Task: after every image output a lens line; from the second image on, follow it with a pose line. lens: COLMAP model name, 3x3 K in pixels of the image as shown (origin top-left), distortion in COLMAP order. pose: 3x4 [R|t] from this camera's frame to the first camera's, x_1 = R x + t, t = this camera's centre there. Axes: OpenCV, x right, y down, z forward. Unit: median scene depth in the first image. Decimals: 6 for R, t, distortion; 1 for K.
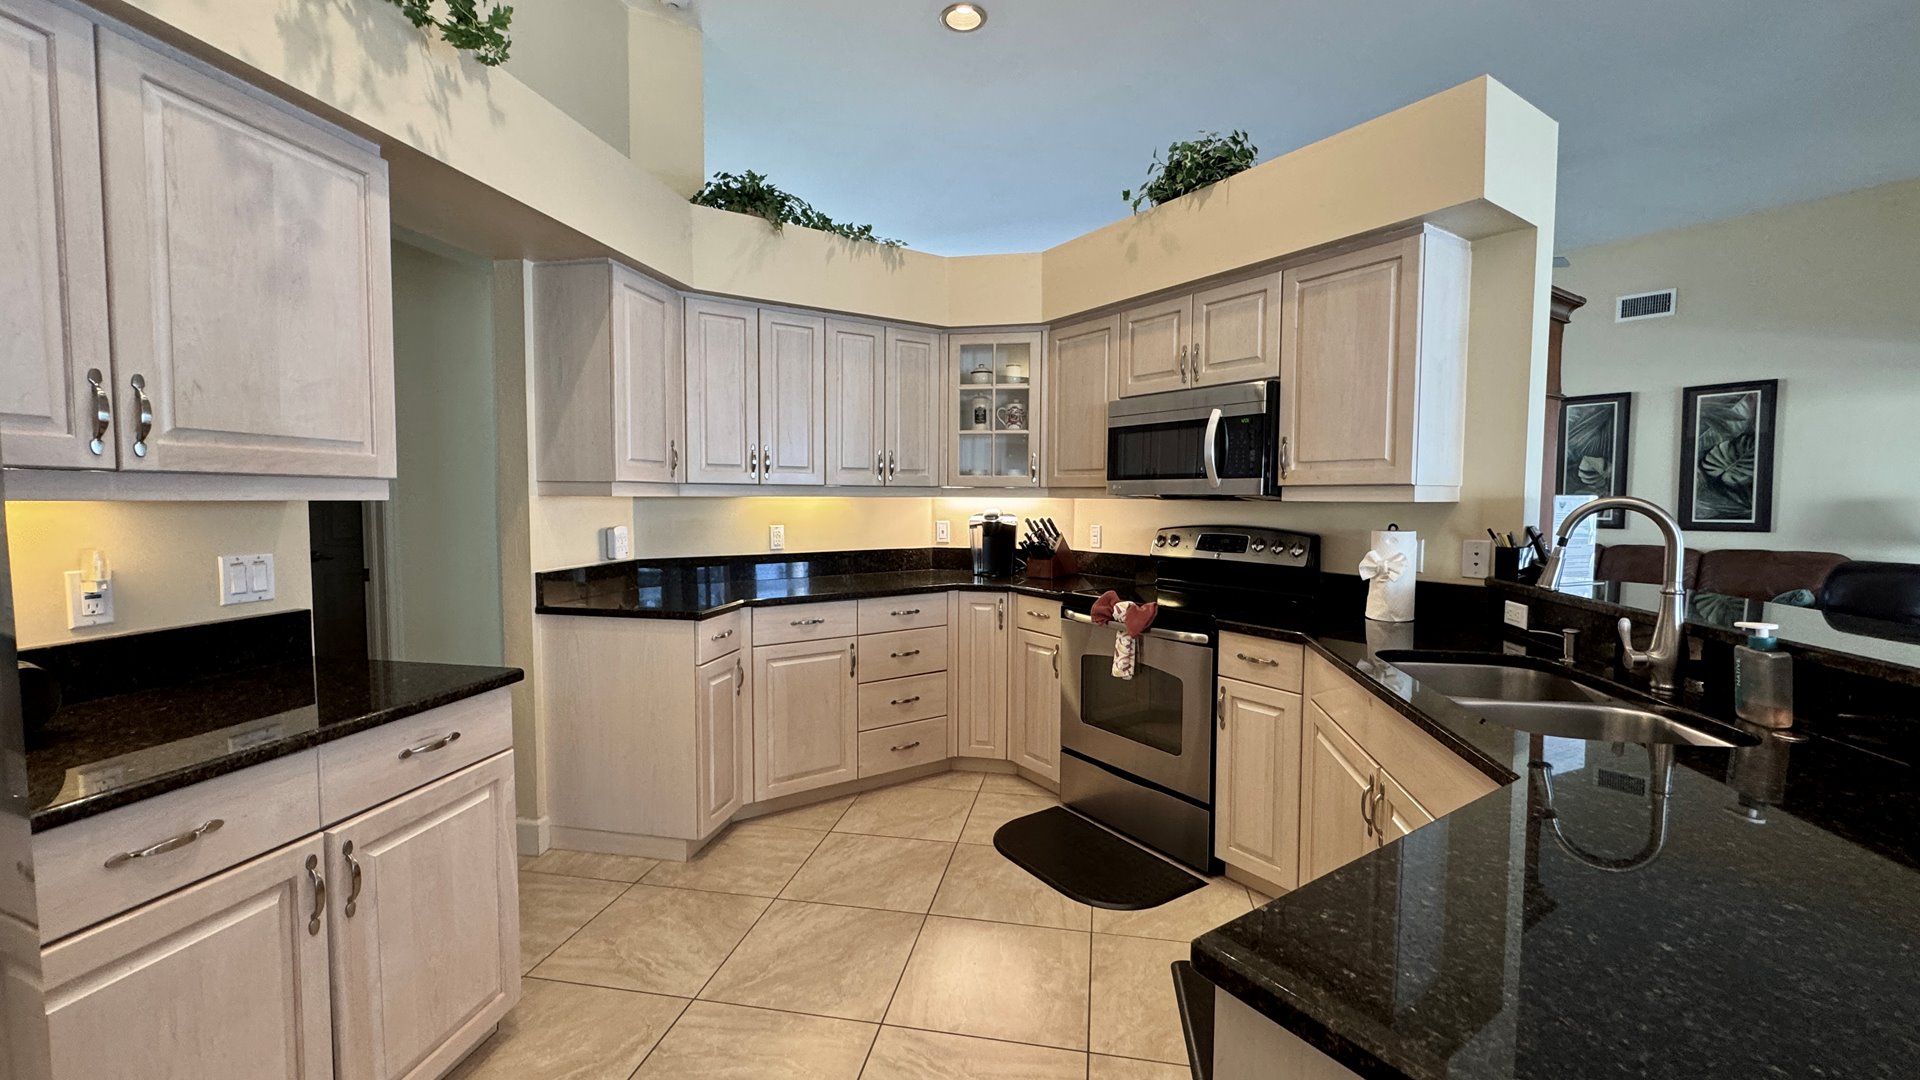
lens RADIAL K [[762.7, 0, 960.0], [0, 762.7, 540.0], [0, 0, 1]] dist [-0.002263, -0.000208]
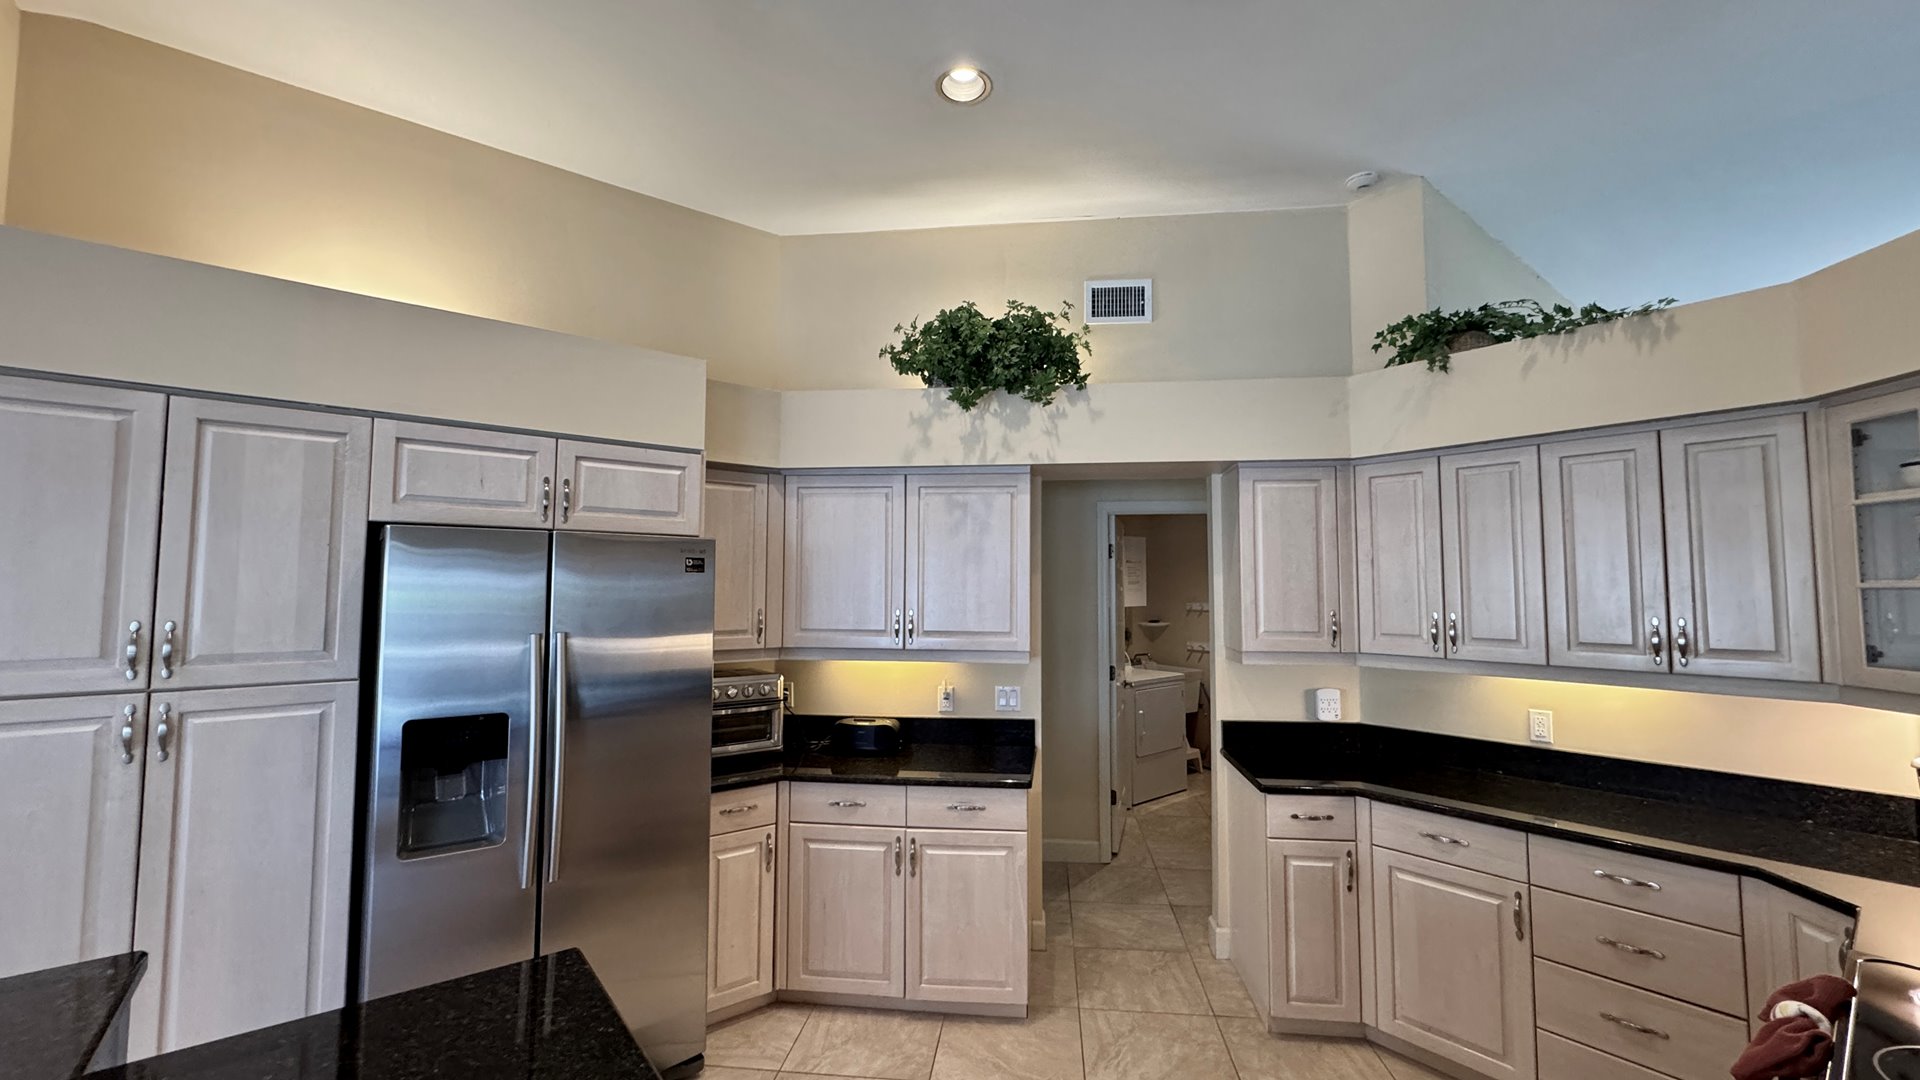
lens RADIAL K [[769.9, 0, 960.0], [0, 769.9, 540.0], [0, 0, 1]] dist [0.001523, 0.000125]
pose [[0.074914, -0.066325, -0.994982, 0.624578], [-0.060449, 0.995649, -0.070921, -0.124307], [0.995356, 0.065458, 0.070579, 0.437861]]
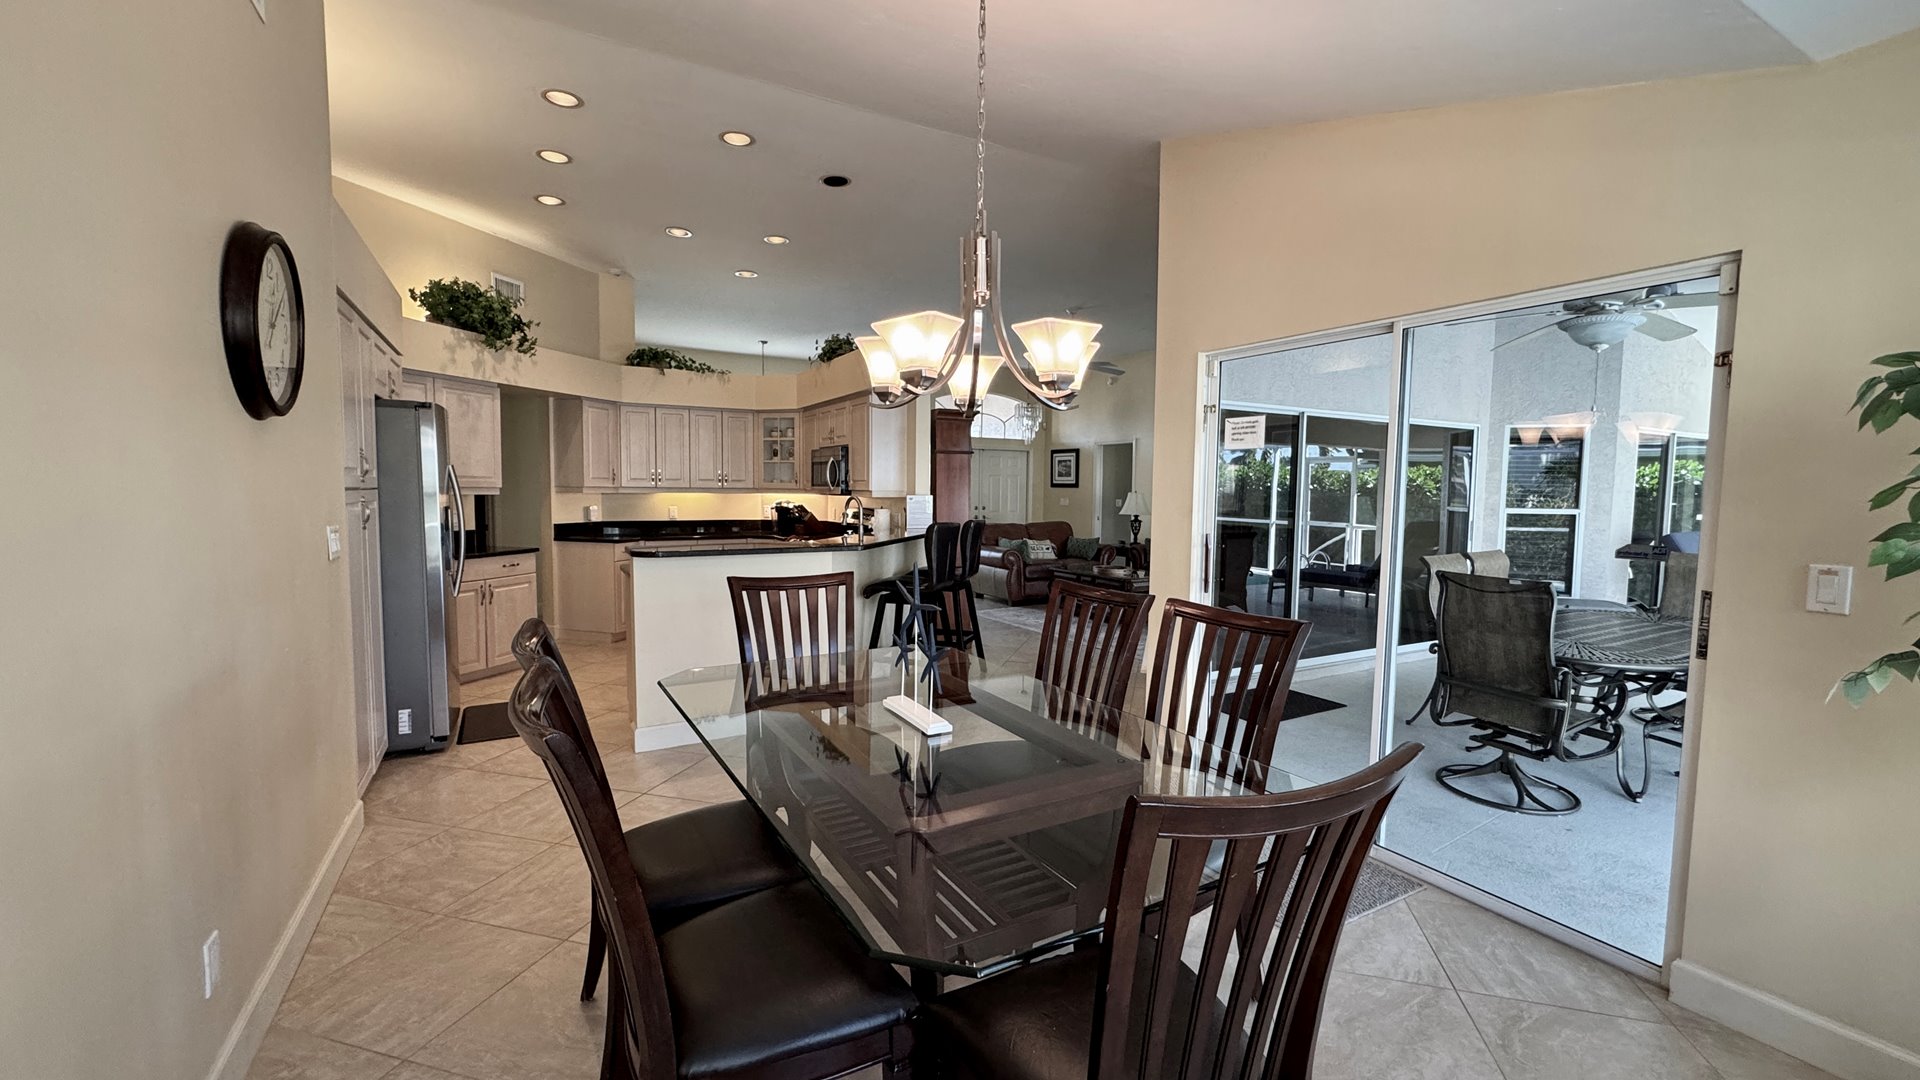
lens RADIAL K [[772.9, 0, 960.0], [0, 772.9, 540.0], [0, 0, 1]] dist [0.000543, 0.000055]
pose [[0.995727, 0.011541, -0.091622, 0.900529], [-0.010896, 0.999912, 0.007534, 0.057236], [0.091700, -0.006504, 0.995765, -1.254857]]
